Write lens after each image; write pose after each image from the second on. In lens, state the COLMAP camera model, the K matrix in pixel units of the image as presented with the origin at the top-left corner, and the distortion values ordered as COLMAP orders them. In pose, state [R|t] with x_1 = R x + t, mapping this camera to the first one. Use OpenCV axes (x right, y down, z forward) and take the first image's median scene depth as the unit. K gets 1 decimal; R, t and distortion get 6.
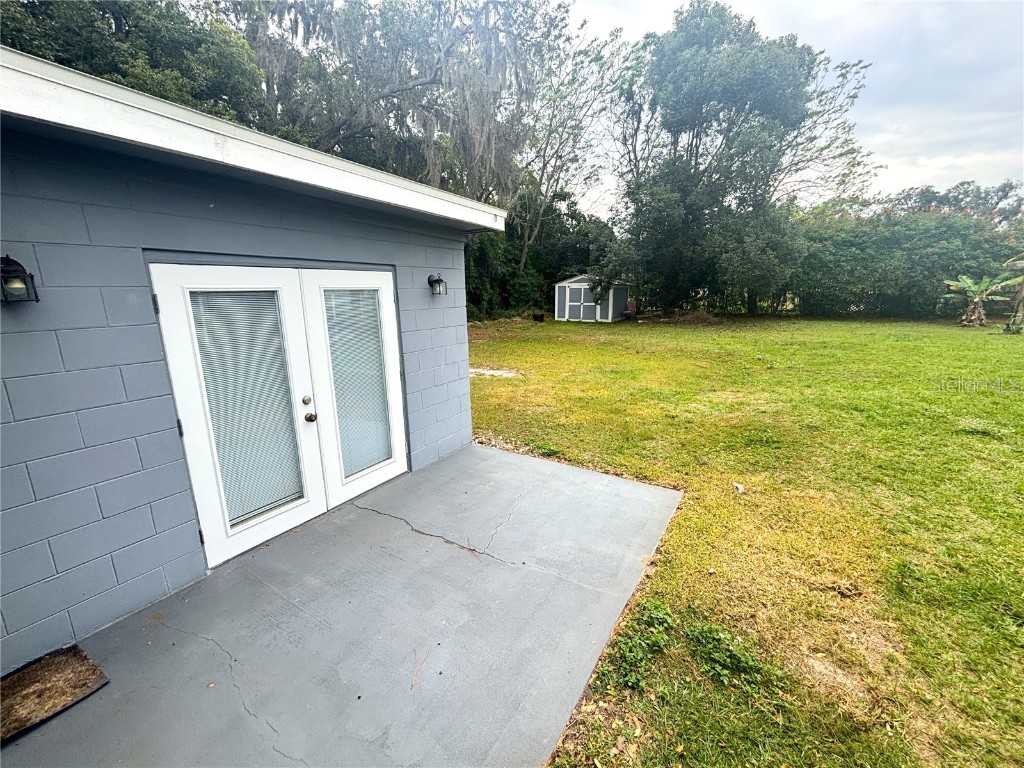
lens RADIAL K [[410.2, 0, 512.0], [0, 410.2, 384.0], [0, 0, 1]] dist [0.000026, -0.000097]
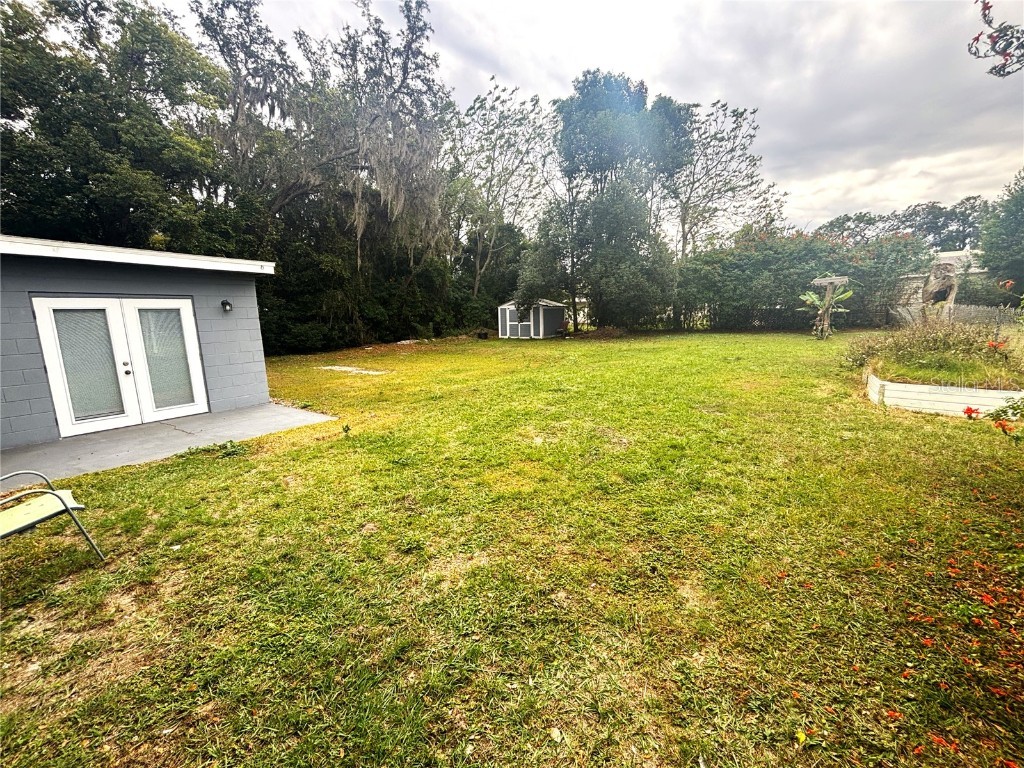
lens RADIAL K [[410.2, 0, 512.0], [0, 410.2, 384.0], [0, 0, 1]] dist [0.000026, -0.000097]
pose [[0.997502, -0.006322, -0.070356, 0.238841], [0.002294, 0.998360, -0.057195, 0.040645], [0.070602, 0.056891, 0.995881, -0.133728]]
